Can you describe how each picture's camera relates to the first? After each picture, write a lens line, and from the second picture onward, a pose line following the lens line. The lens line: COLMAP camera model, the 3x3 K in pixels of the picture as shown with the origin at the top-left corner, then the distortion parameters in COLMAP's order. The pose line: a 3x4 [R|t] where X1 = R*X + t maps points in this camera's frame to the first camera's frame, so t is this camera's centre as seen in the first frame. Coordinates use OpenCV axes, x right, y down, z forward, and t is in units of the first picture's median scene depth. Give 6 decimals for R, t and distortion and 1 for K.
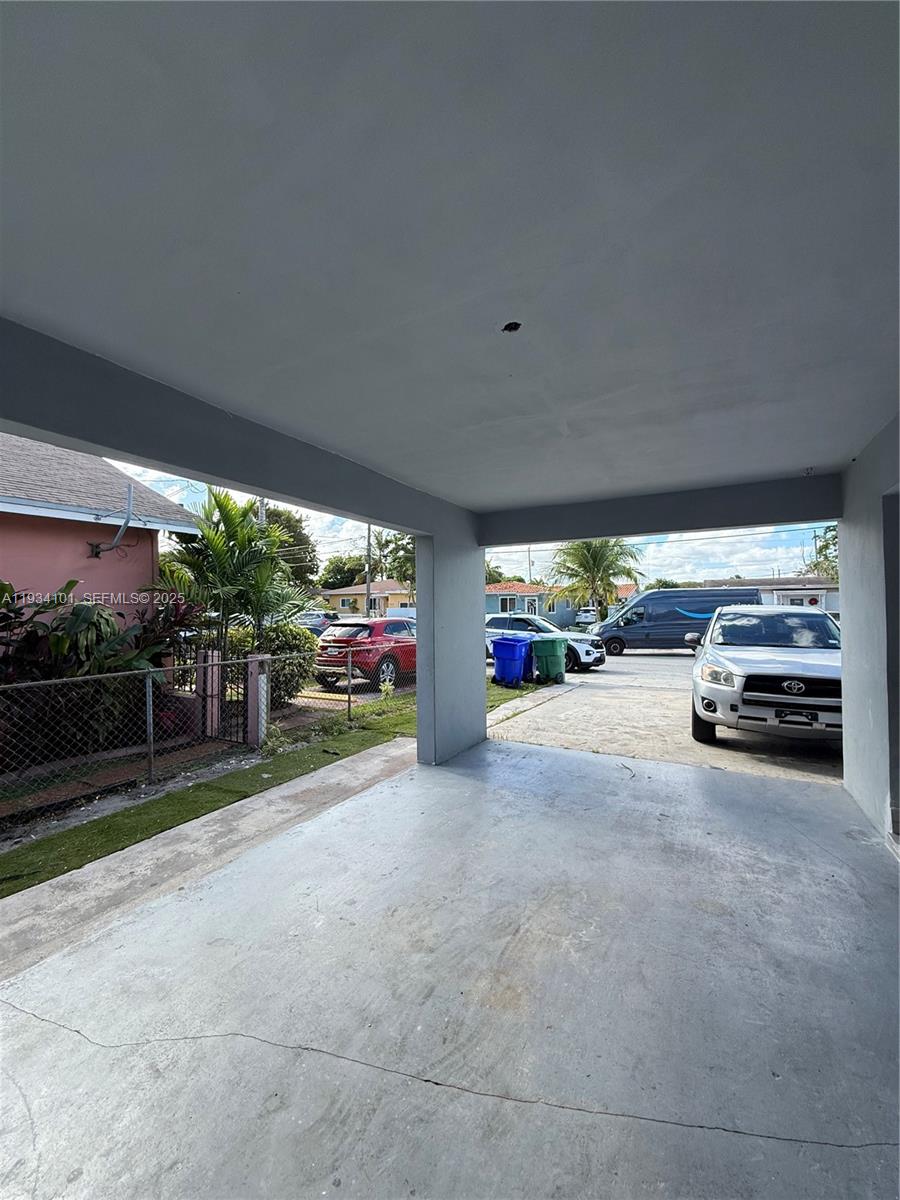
lens RADIAL K [[477.2, 0, 450.0], [0, 477.2, 600.0], [0, 0, 1]] dist [0.015182, 0.000089]
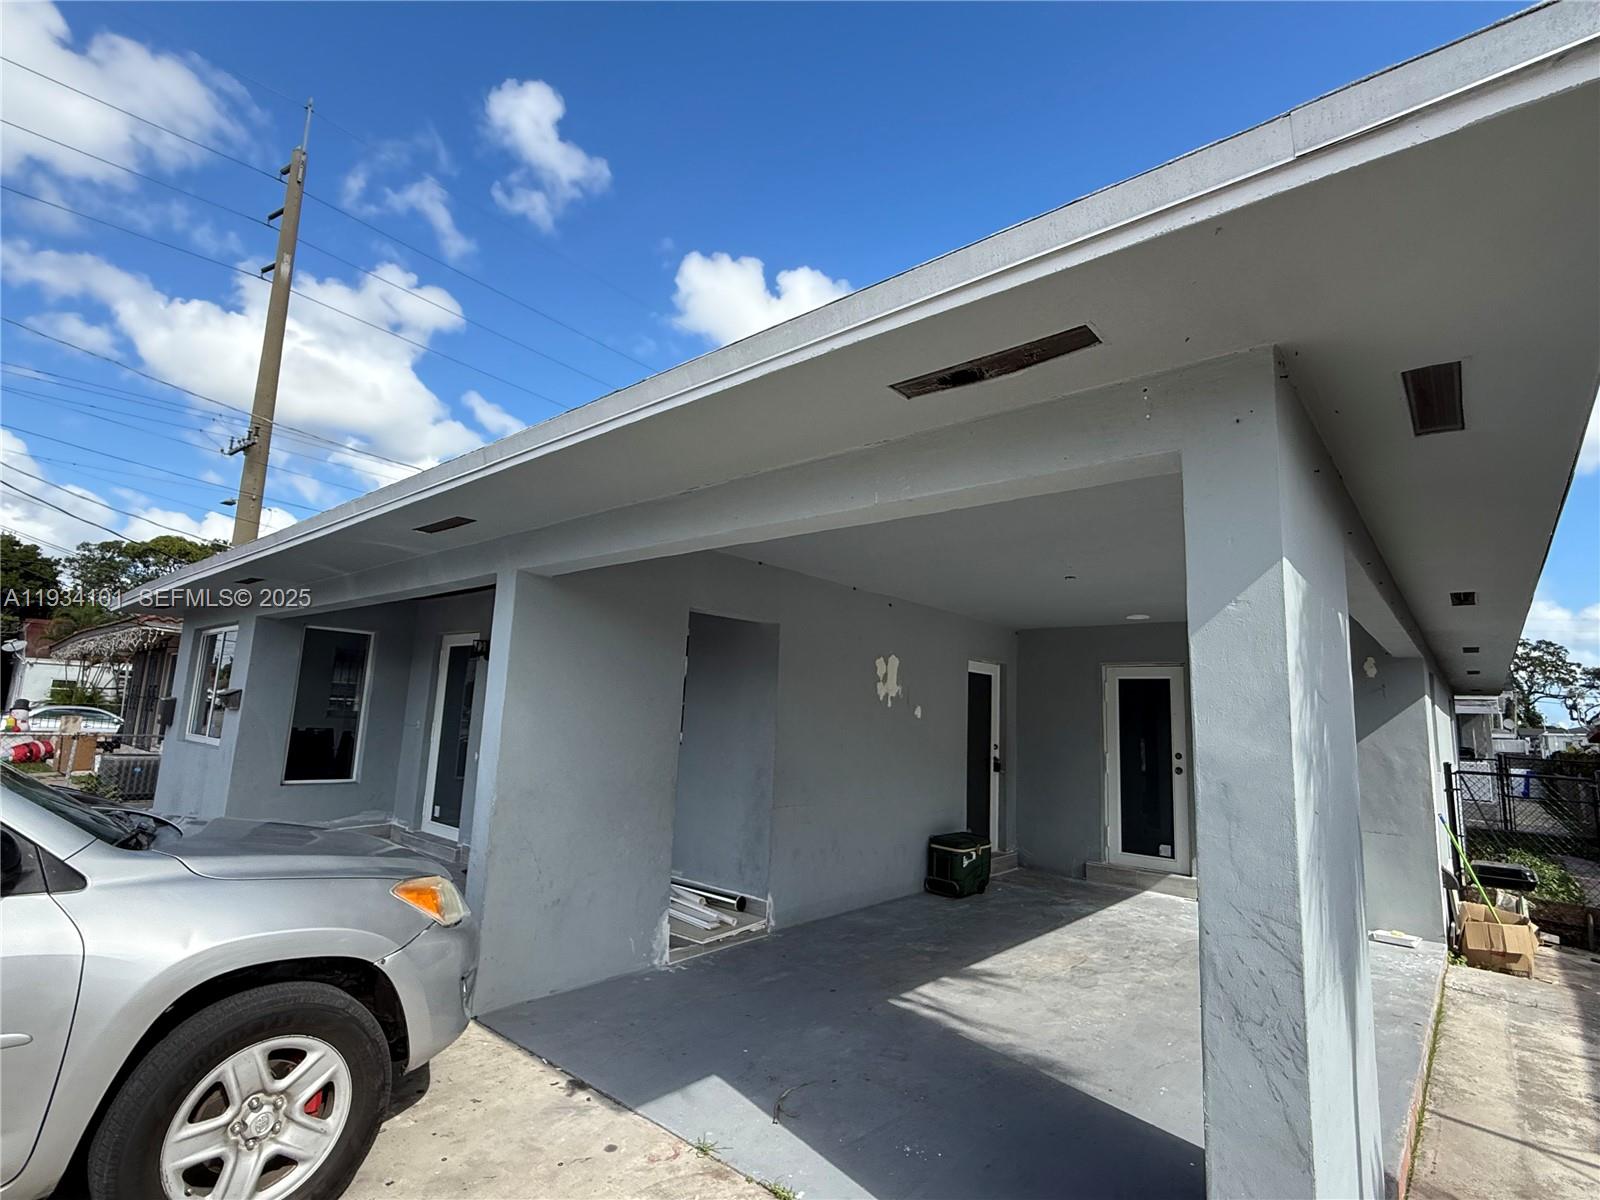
lens RADIAL K [[779.7, 0, 800.0], [0, 779.7, 600.0], [0, 0, 1]] dist [0.000503, 0.000015]
pose [[-0.977217, -0.006131, 0.212153, 0.316700], [-0.044201, 0.983545, -0.175175, 0.053169], [-0.207588, -0.180561, -0.961408, 2.541485]]
